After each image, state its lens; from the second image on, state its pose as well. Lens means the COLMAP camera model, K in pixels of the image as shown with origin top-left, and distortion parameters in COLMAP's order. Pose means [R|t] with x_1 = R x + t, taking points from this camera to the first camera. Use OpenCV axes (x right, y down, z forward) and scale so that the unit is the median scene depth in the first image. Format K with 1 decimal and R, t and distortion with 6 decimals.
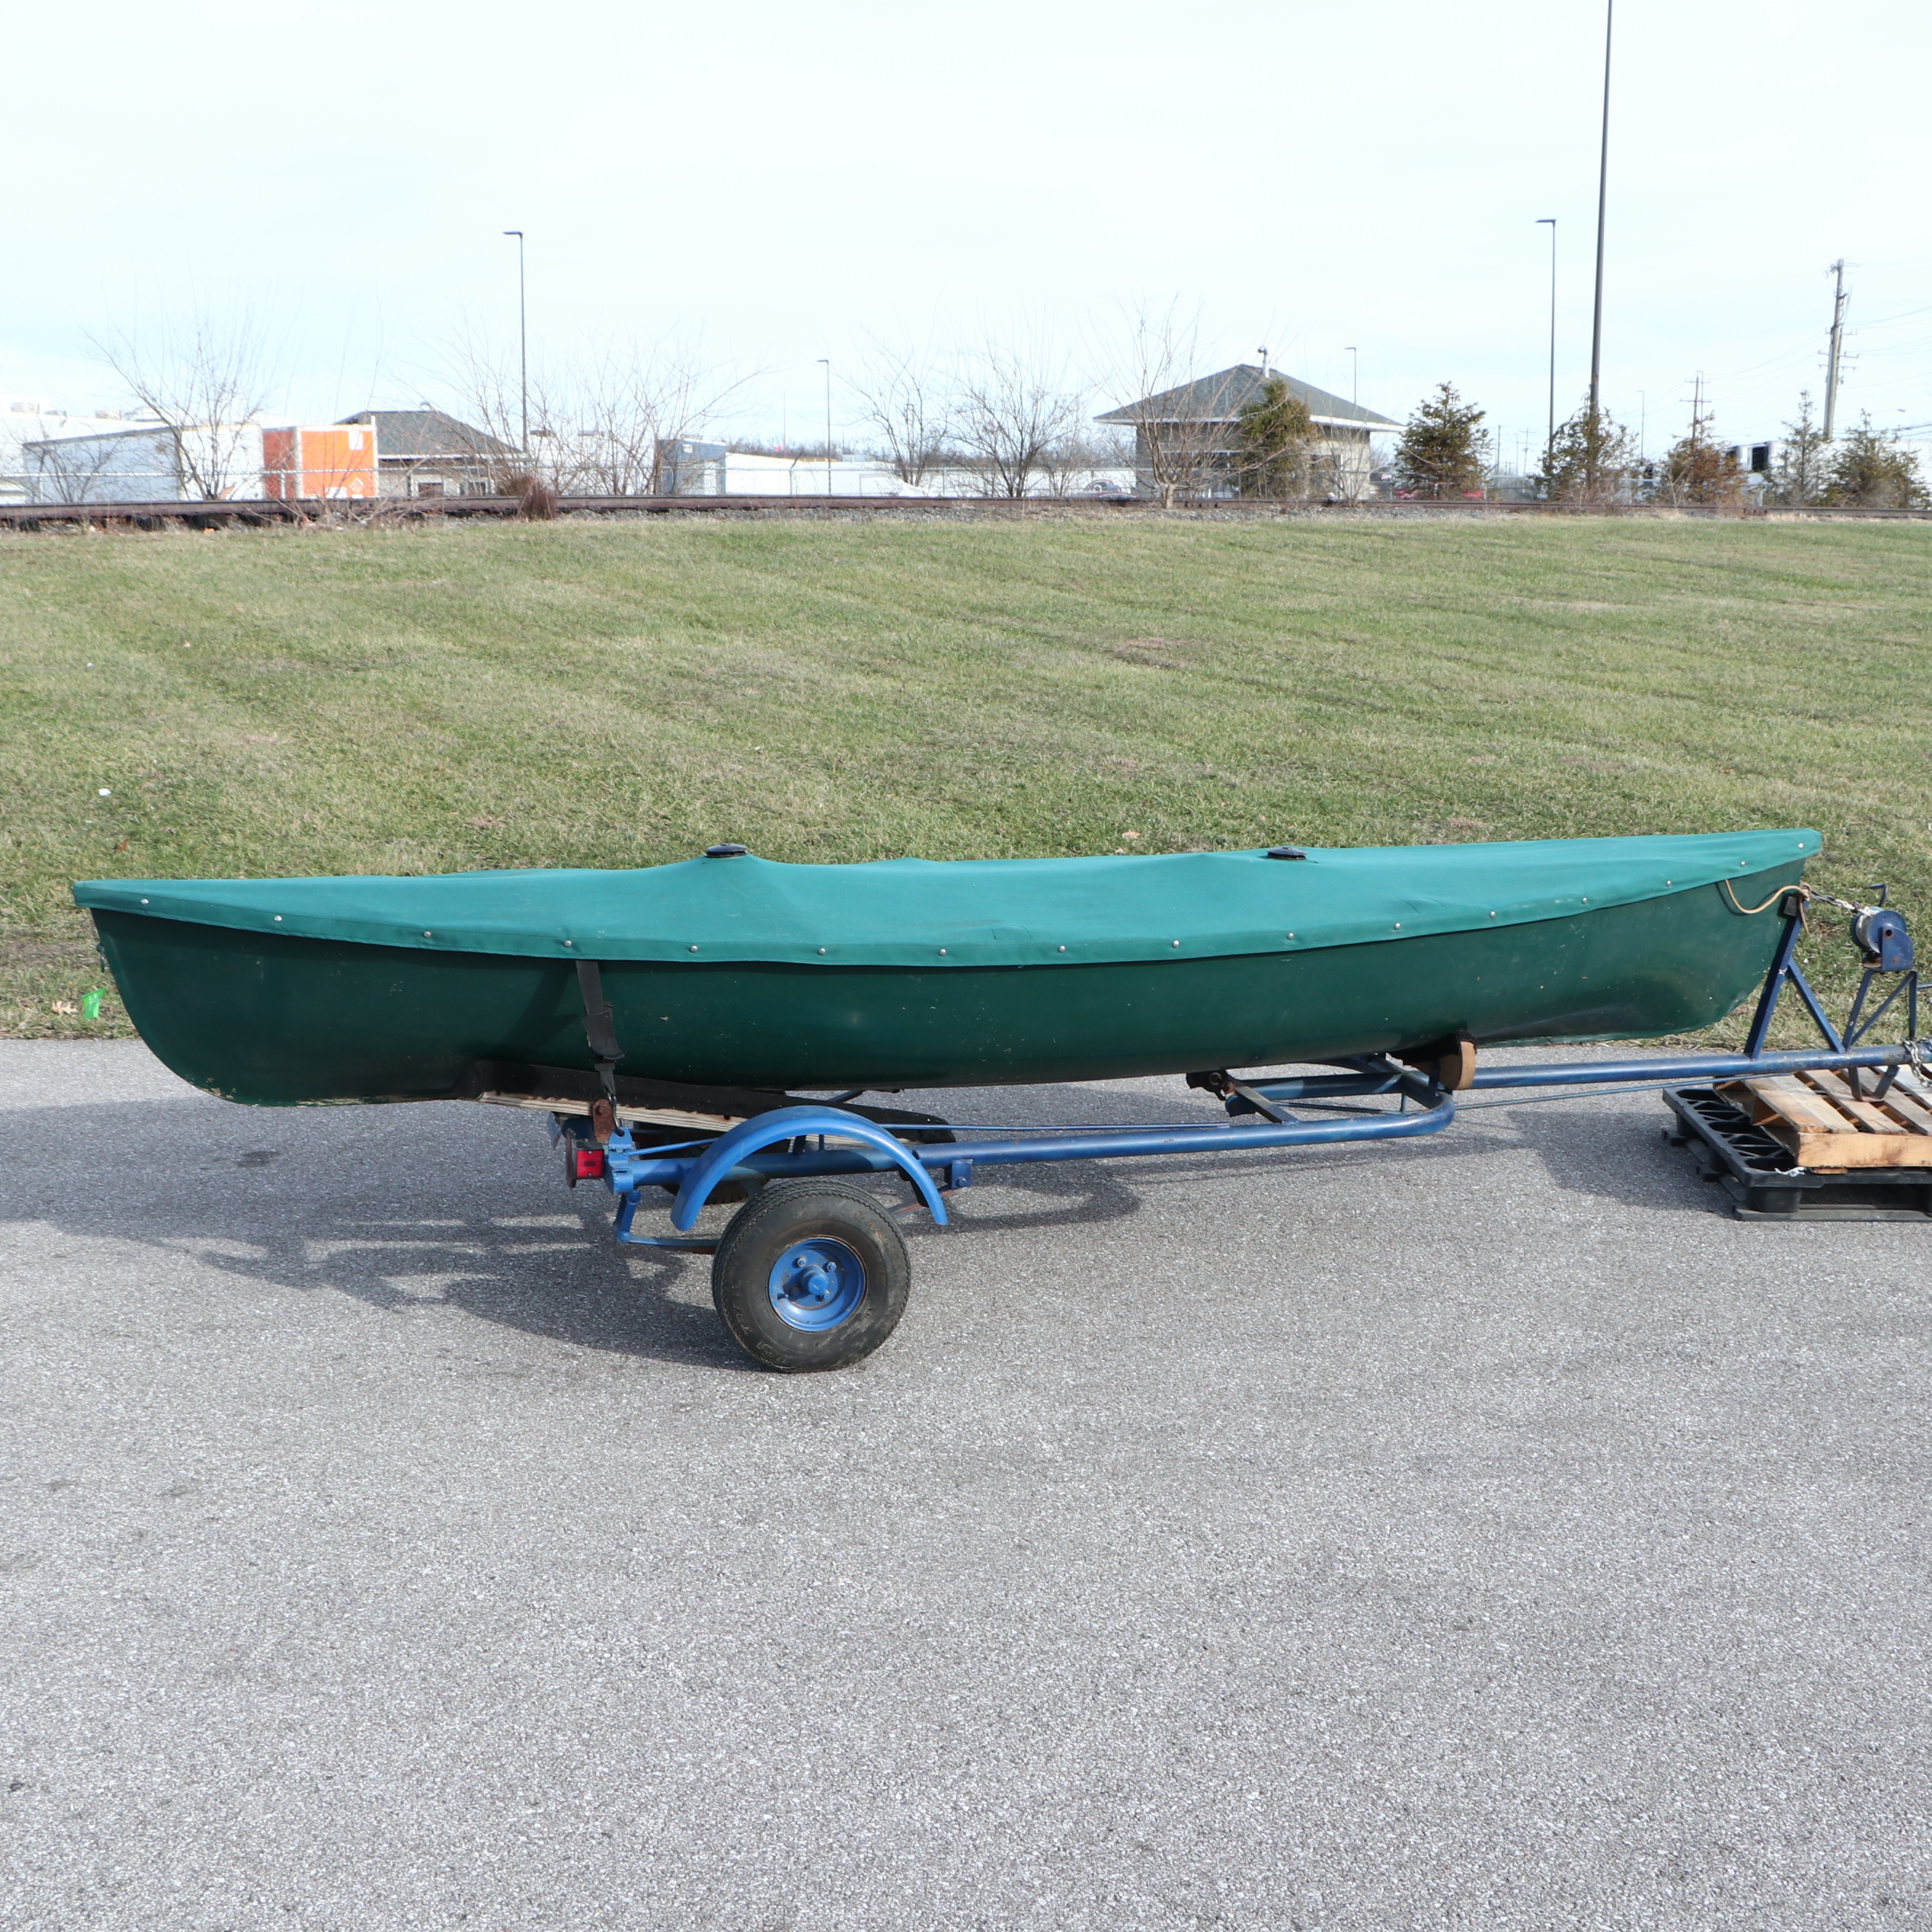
lens RADIAL K [[2630.7, 0, 940.2], [0, 2630.7, 1002.2], [0, 0, 1]] dist [-0.143339, 0.151579]
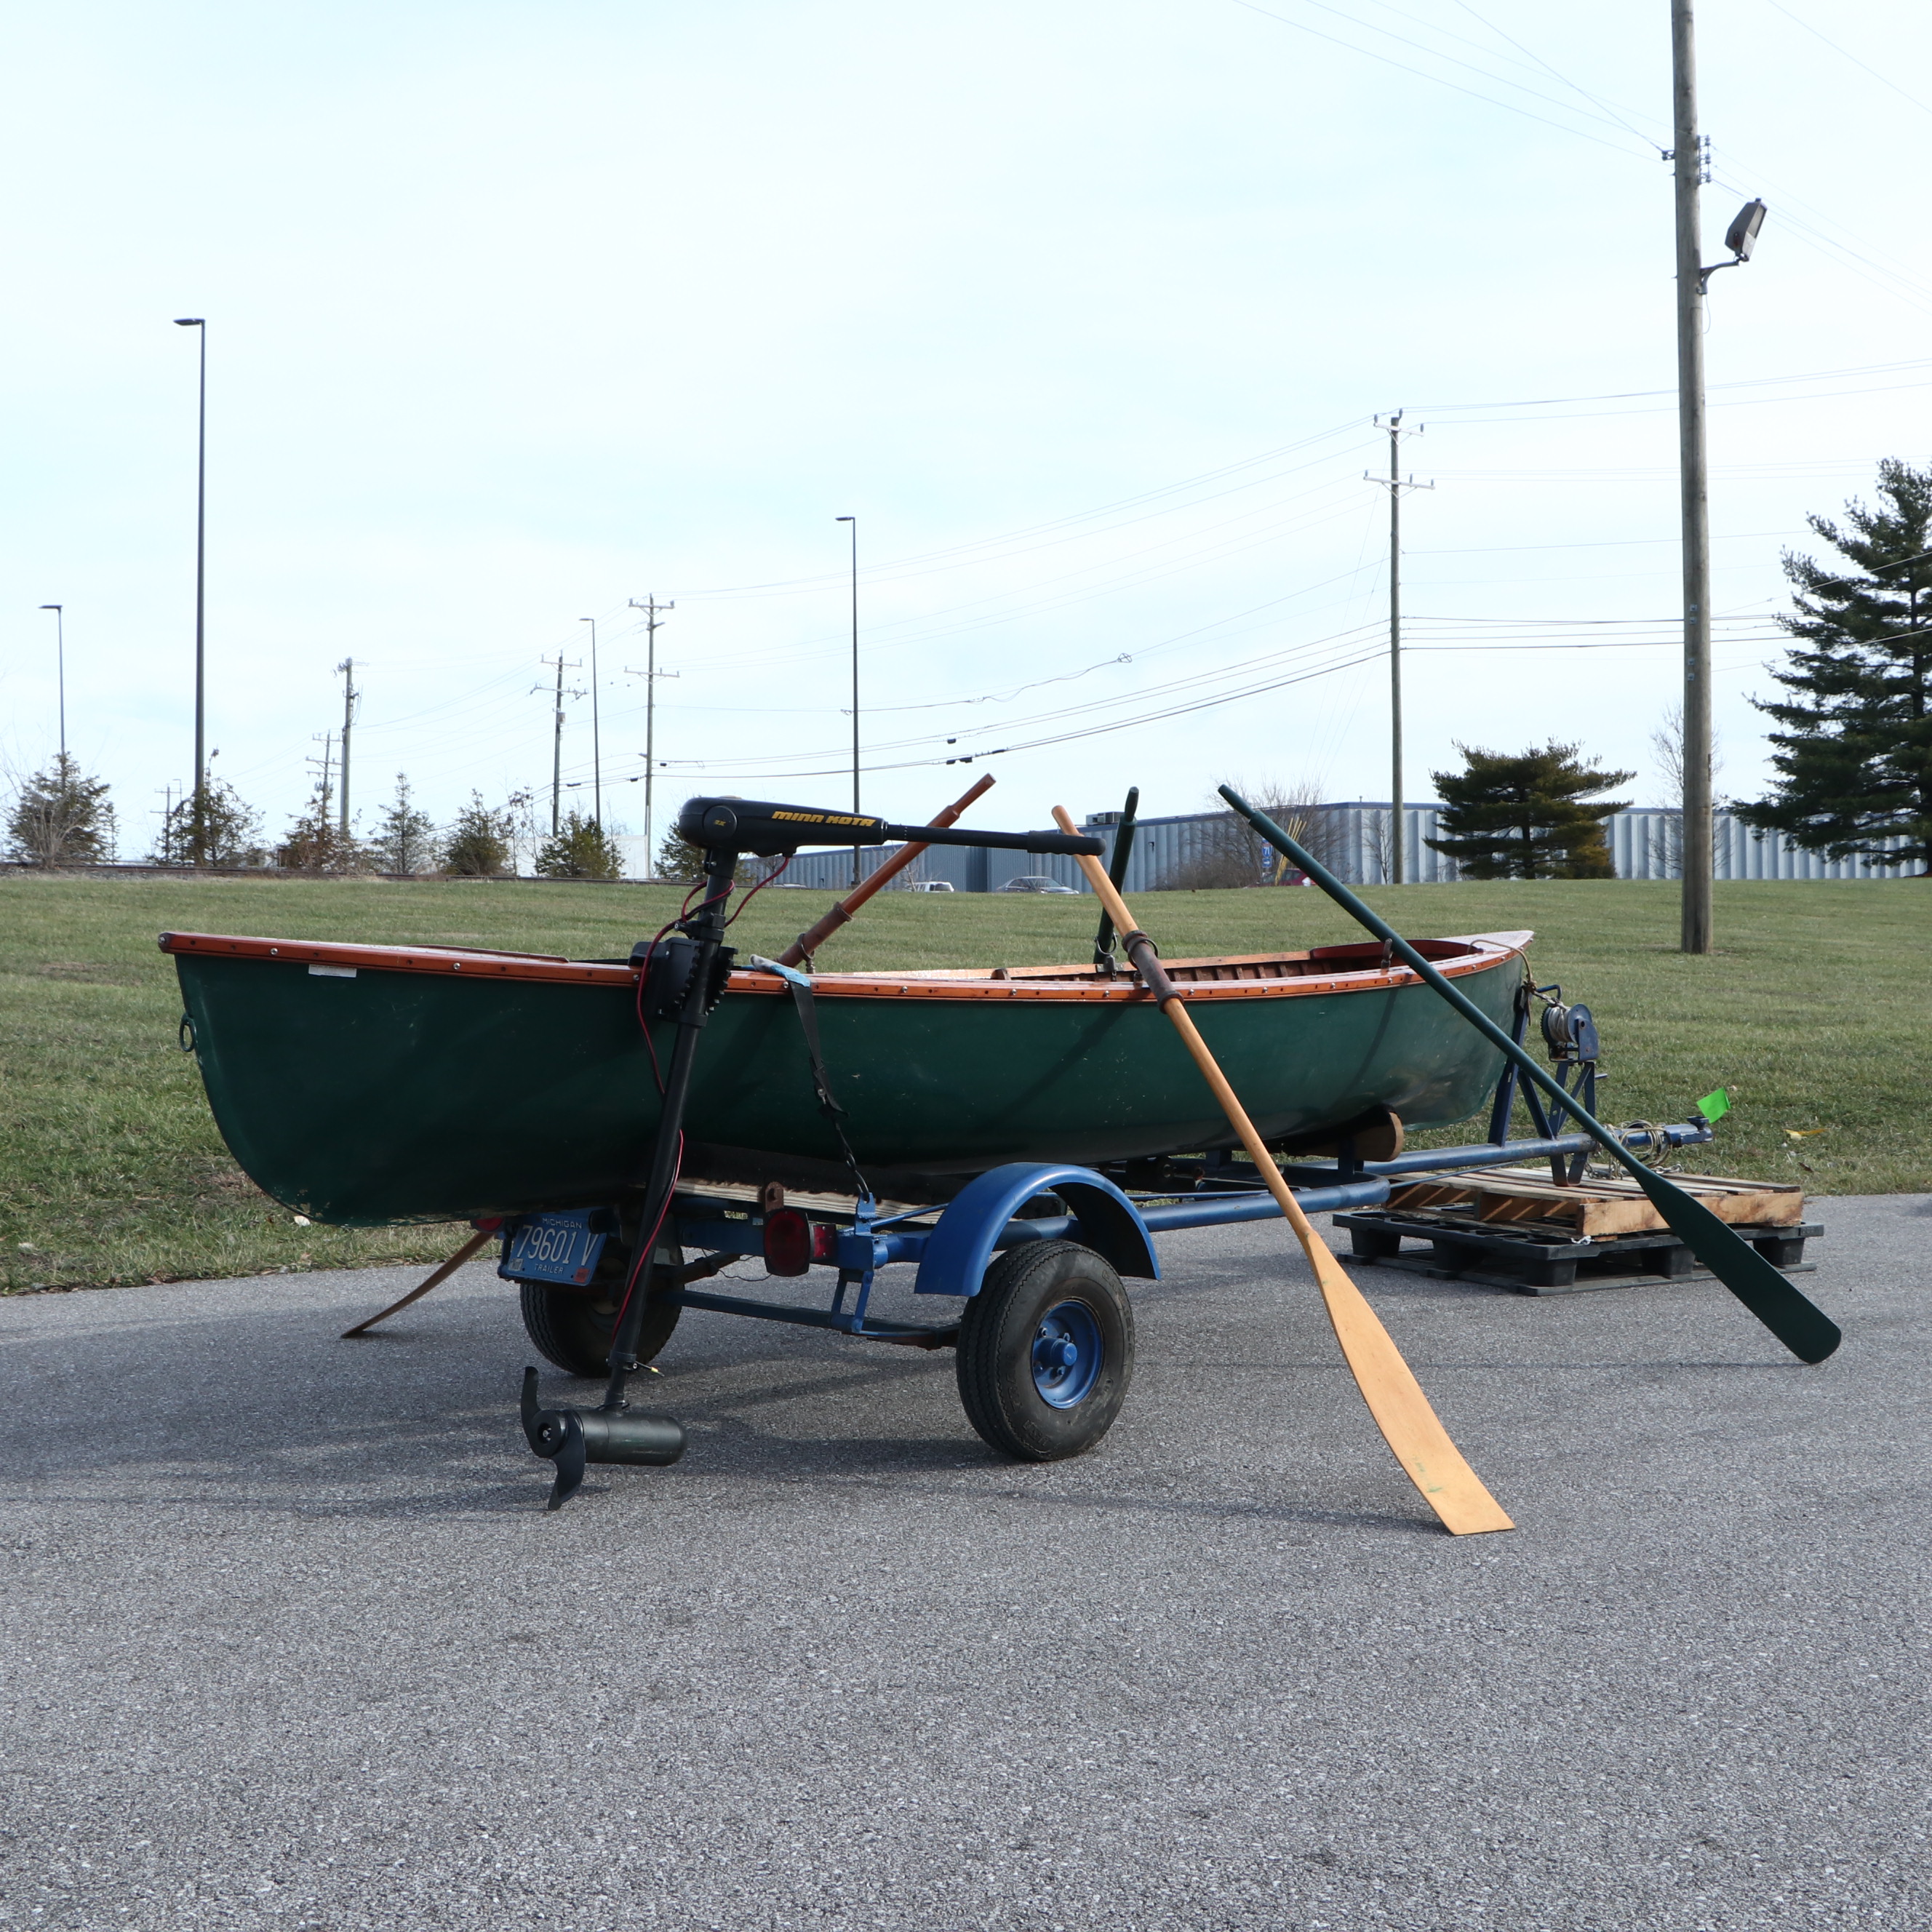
lens RADIAL K [[2886.5, 0, 953.3], [0, 2886.5, 968.6], [0, 0, 1]] dist [-0.168519, 0.443495]
pose [[0.836922, -0.014197, 0.547137, -0.518119], [0.113142, 0.982559, -0.147571, 0.099607], [-0.535499, 0.185410, 0.823932, 0.158040]]
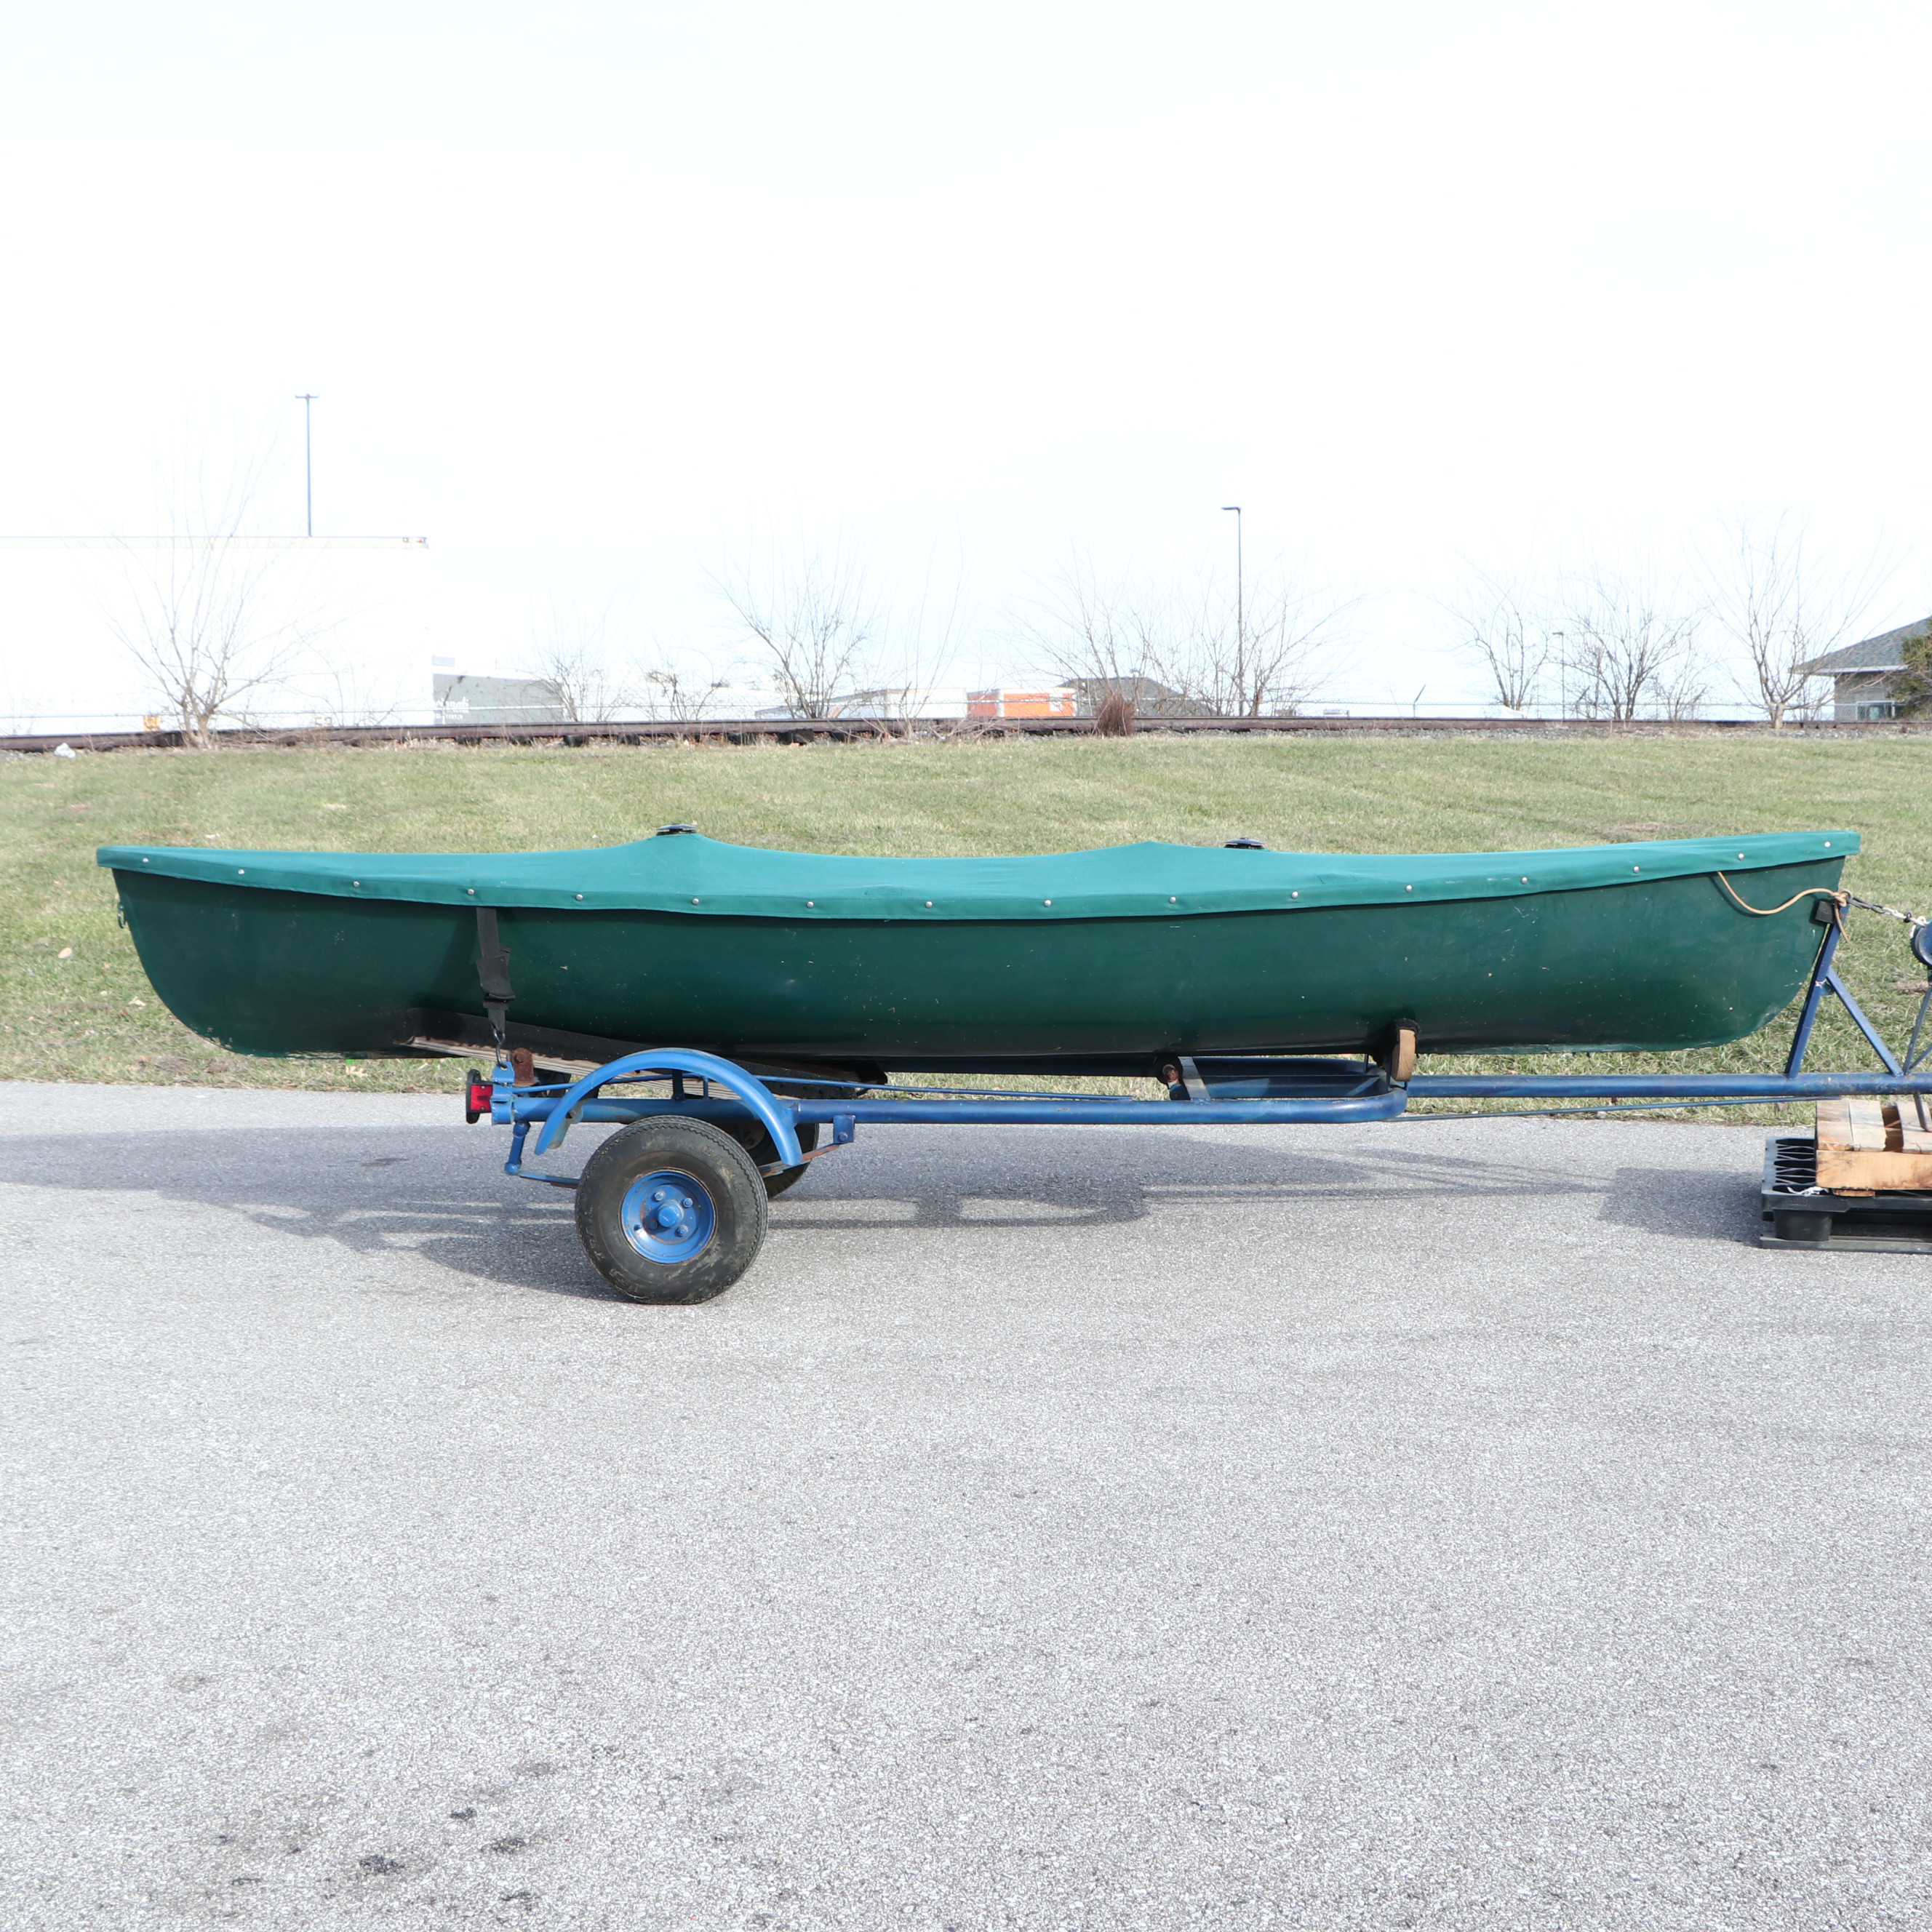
lens RADIAL K [[2636.1, 0, 966.0], [0, 2636.1, 966.0], [0, 0, 1]] dist [-0.158450, 0.214738]
pose [[0.958530, 0.005128, -0.284945, 0.304351], [-0.040613, 0.992091, -0.118766, 0.107630], [0.282083, 0.125413, 0.951158, 0.027920]]
